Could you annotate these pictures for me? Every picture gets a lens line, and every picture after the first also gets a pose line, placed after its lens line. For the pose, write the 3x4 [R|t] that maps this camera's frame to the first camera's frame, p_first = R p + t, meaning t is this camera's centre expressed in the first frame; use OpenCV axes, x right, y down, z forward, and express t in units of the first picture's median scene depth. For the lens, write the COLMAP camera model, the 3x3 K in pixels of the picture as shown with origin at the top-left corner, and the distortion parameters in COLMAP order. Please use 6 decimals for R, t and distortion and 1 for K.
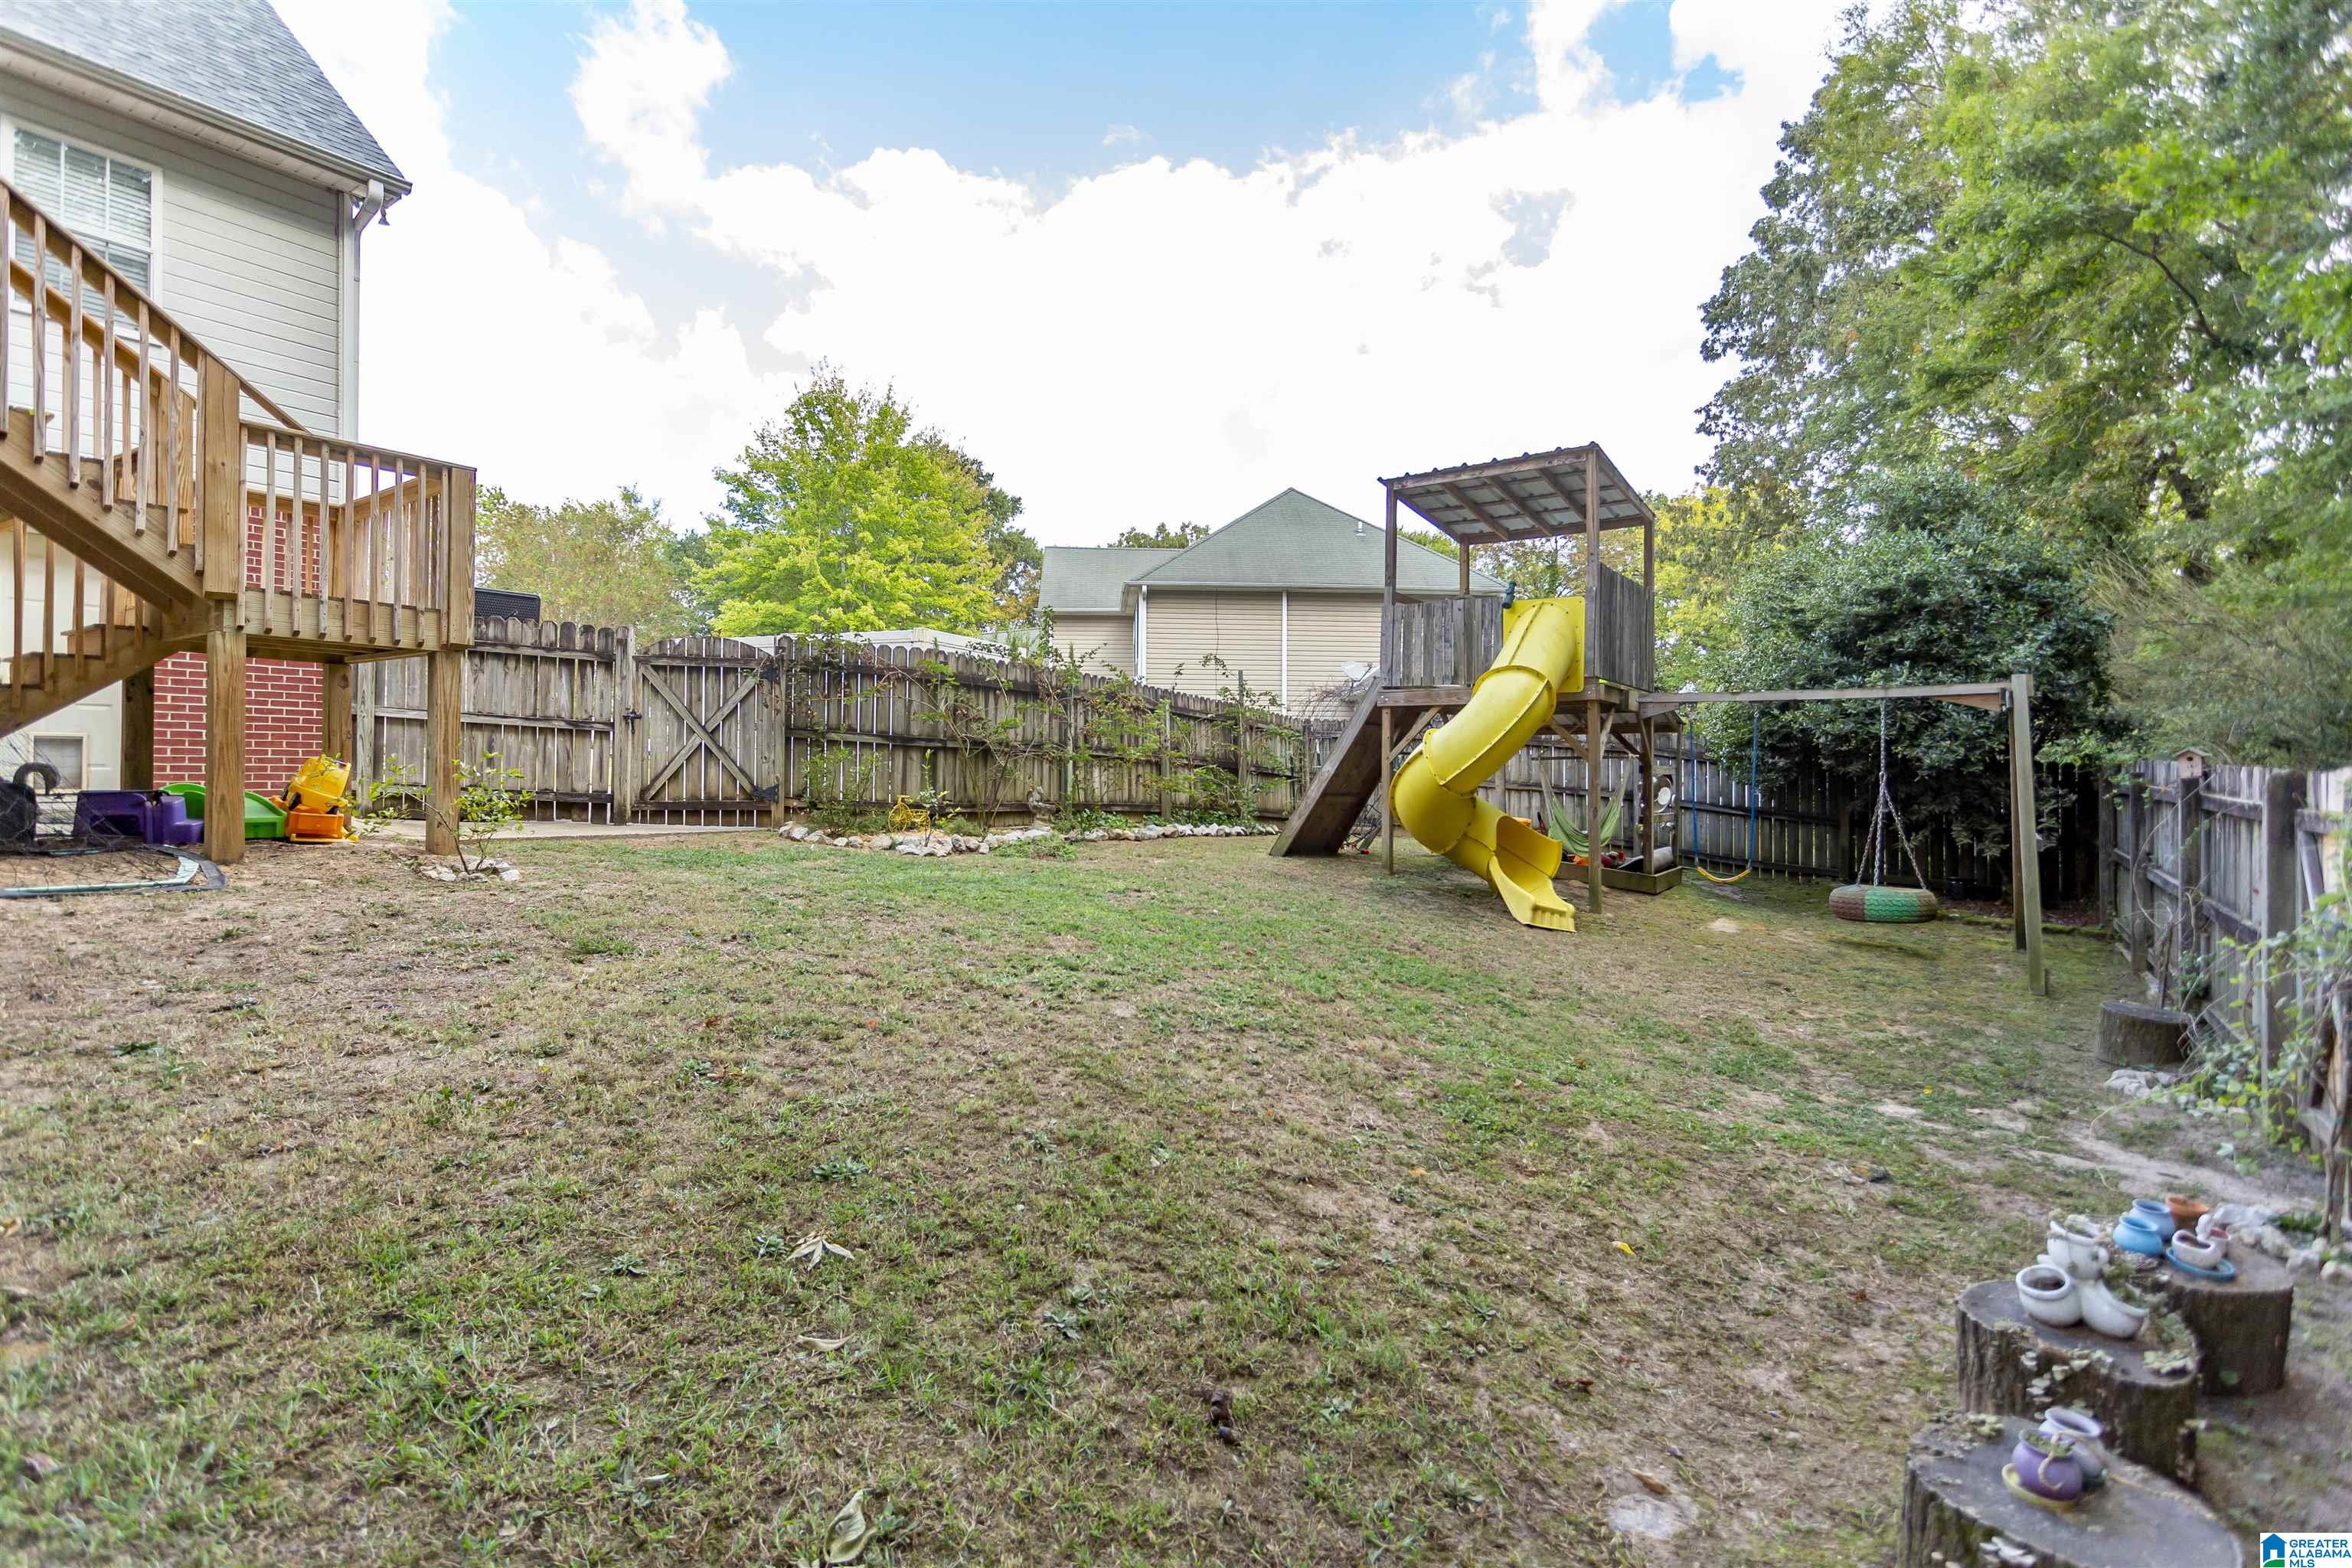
lens RADIAL K [[1120.5, 0, 1174.8], [0, 1120.5, 761.8], [0, 0, 1]] dist [0.001234, 0.000089]
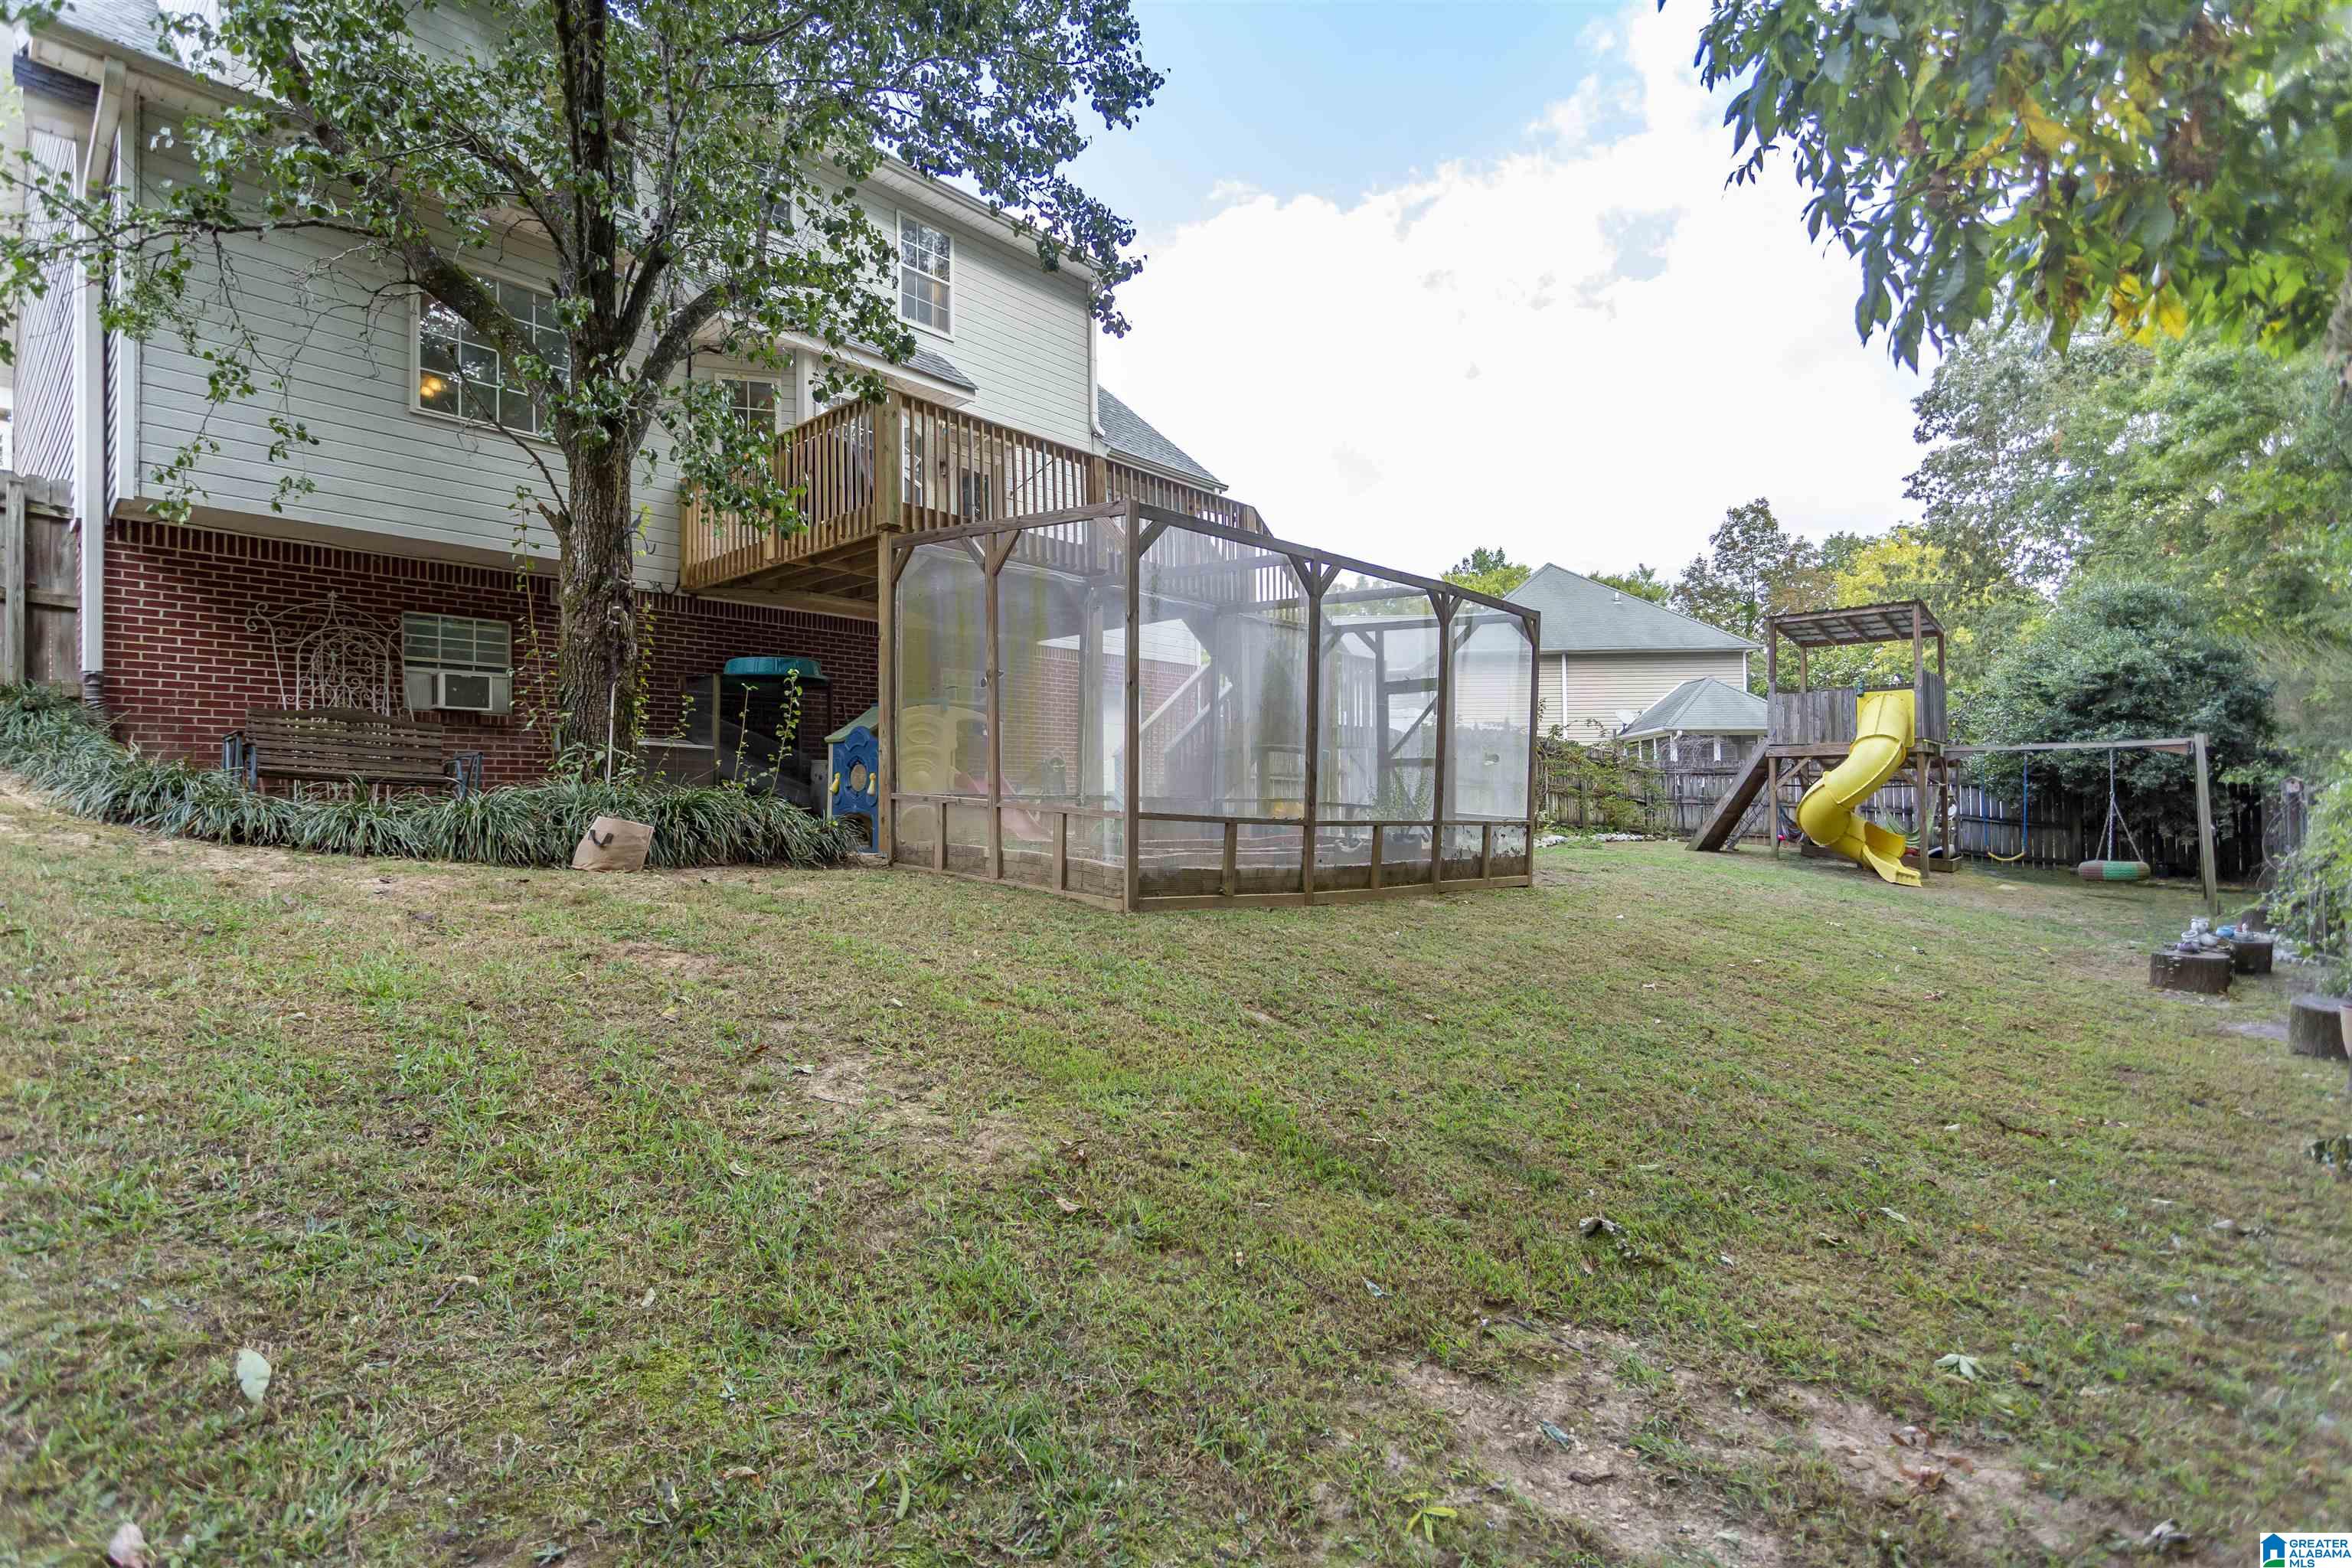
lens RADIAL K [[1107.4, 0, 1176.0], [0, 1107.4, 784.0], [0, 0, 1]] dist [-0.001494, 0.000098]
pose [[0.992629, -0.019082, -0.119677, -0.454618], [0.017847, 0.999776, -0.011383, -0.006893], [0.119868, 0.009163, 0.992748, -0.657676]]
